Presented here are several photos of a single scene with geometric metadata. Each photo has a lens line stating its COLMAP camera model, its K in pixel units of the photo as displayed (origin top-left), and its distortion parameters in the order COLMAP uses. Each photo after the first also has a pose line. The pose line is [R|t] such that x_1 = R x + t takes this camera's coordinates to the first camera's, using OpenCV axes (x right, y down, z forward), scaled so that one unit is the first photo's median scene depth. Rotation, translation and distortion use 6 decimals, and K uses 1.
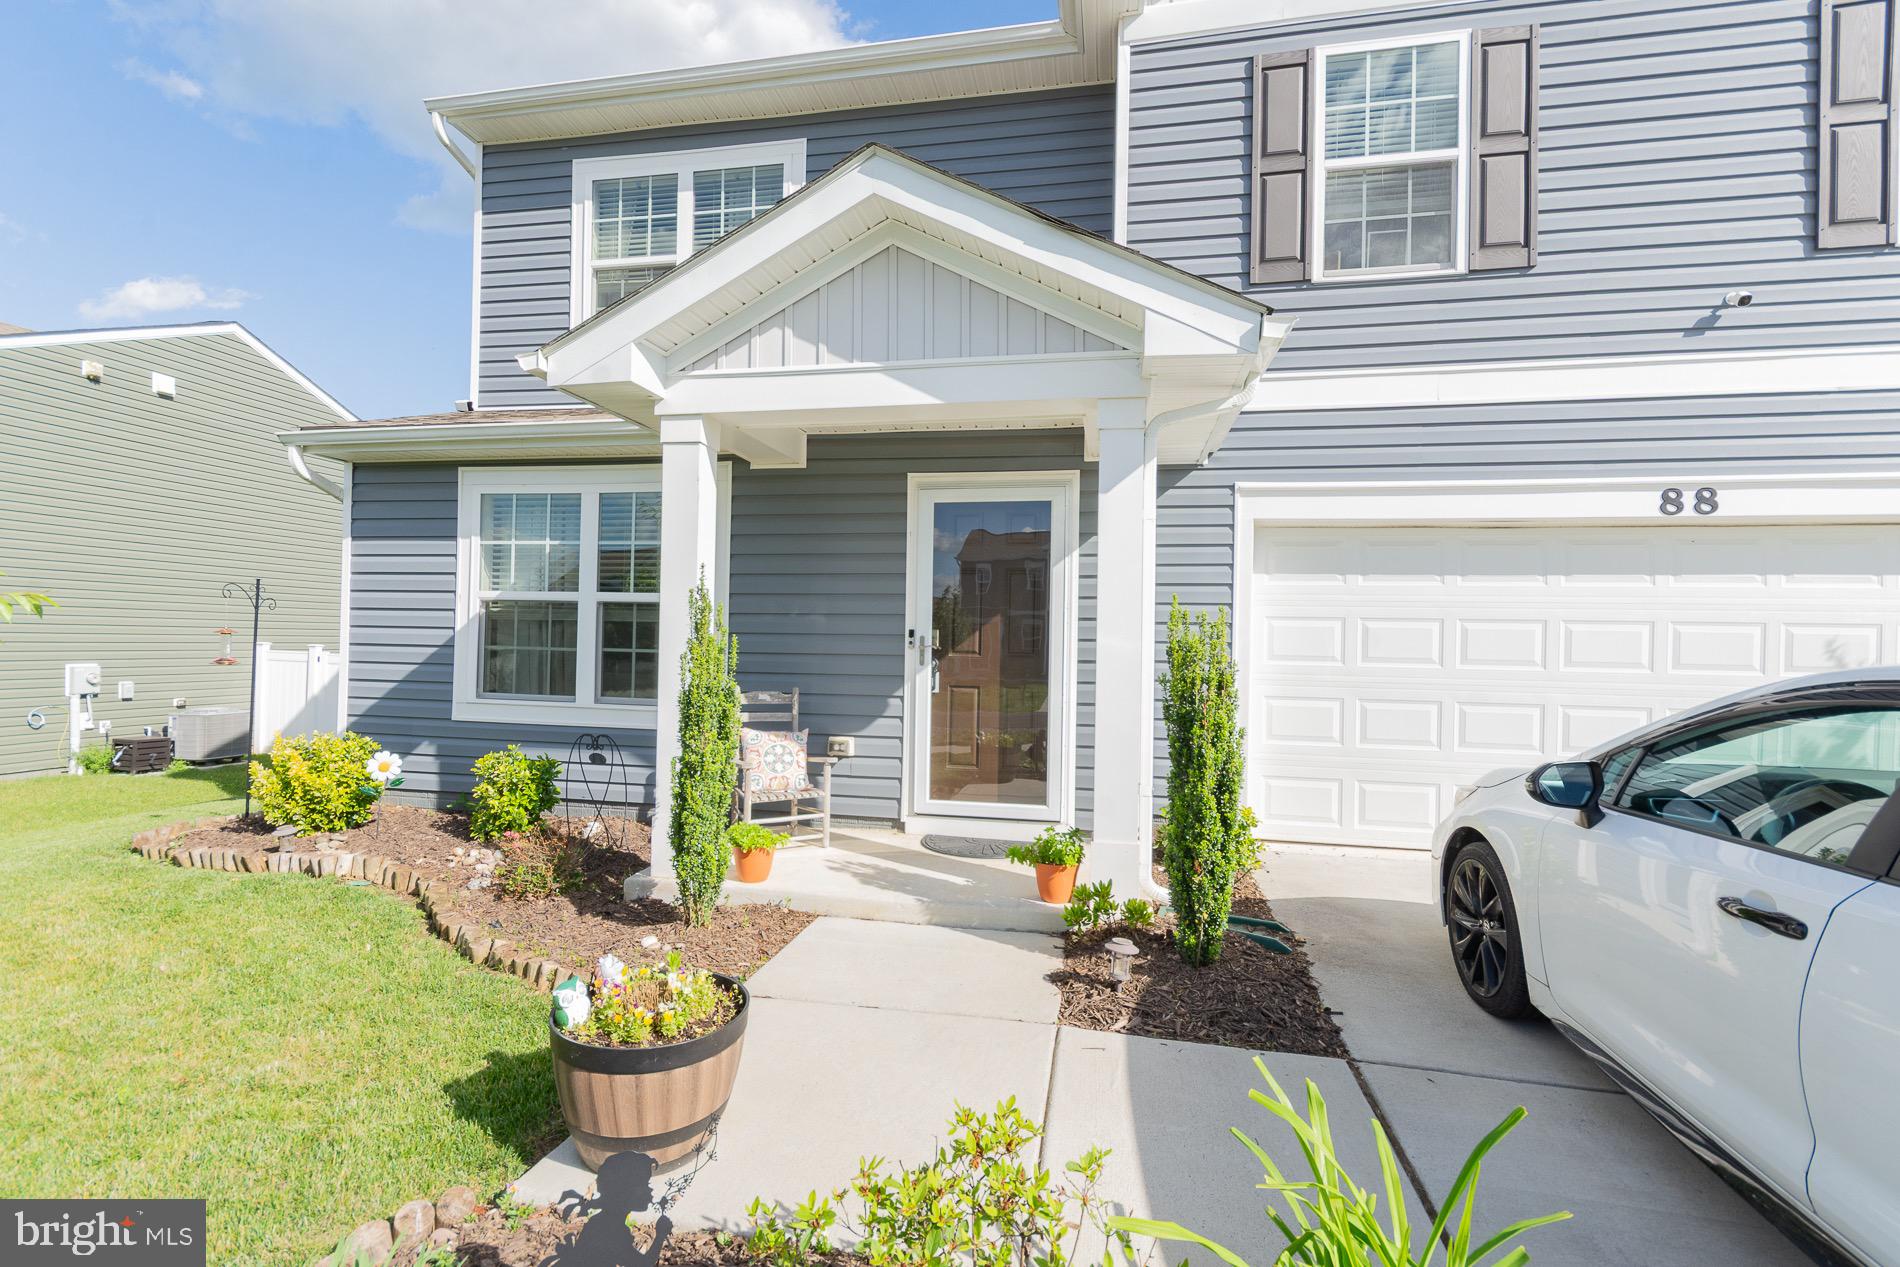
lens RADIAL K [[821.6, 0, 955.6], [0, 821.6, 643.6], [0, 0, 1]] dist [0.000840, 0.000012]
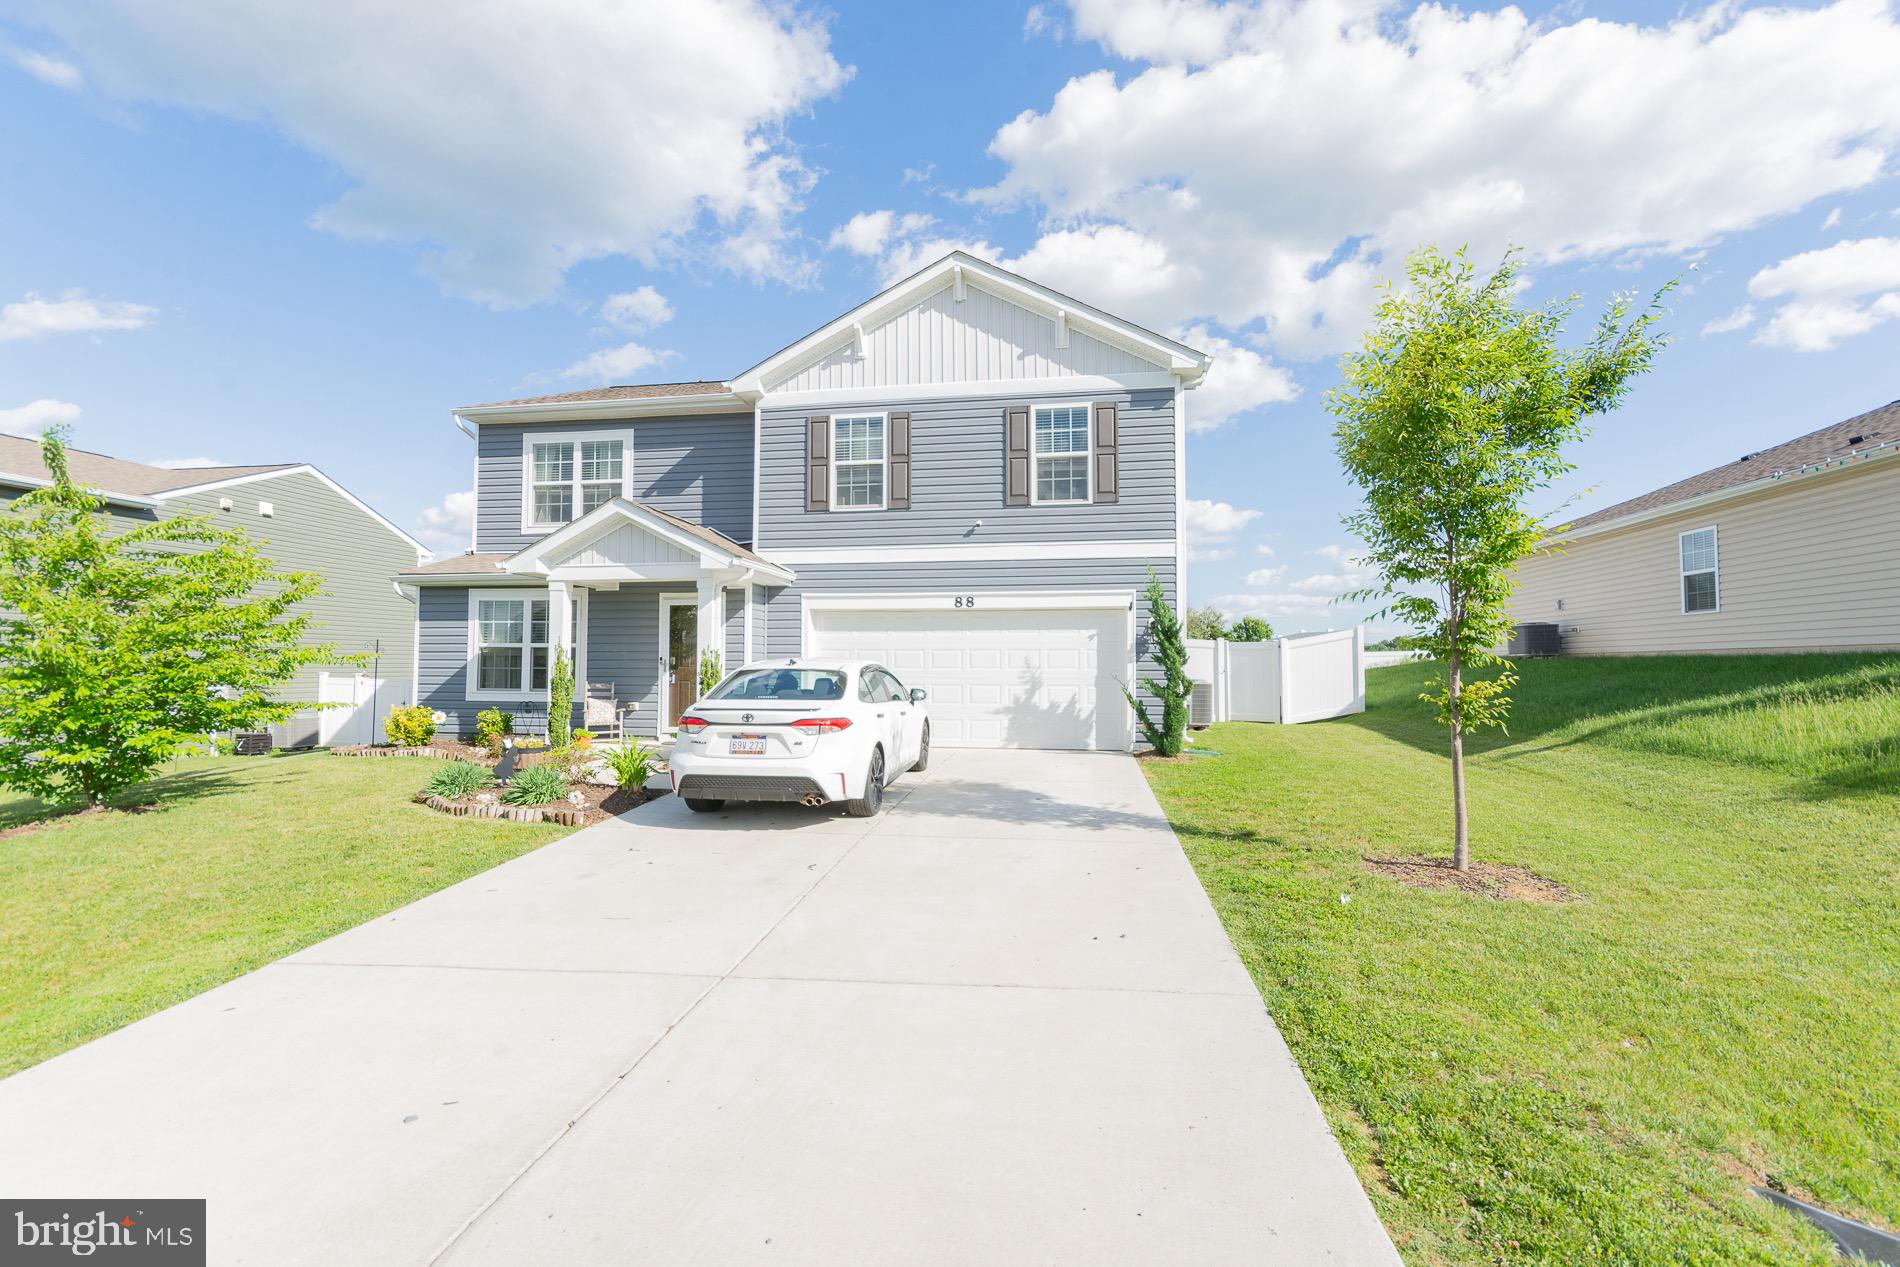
lens RADIAL K [[780.2, 0, 949.1], [0, 780.2, 641.6], [0, 0, 1]] dist [0.001243, 0.000098]
pose [[0.999234, -0.015933, 0.035741, 0.683077], [0.017176, 0.999248, -0.034757, 0.030092], [-0.035161, 0.035344, 0.998756, -1.273501]]
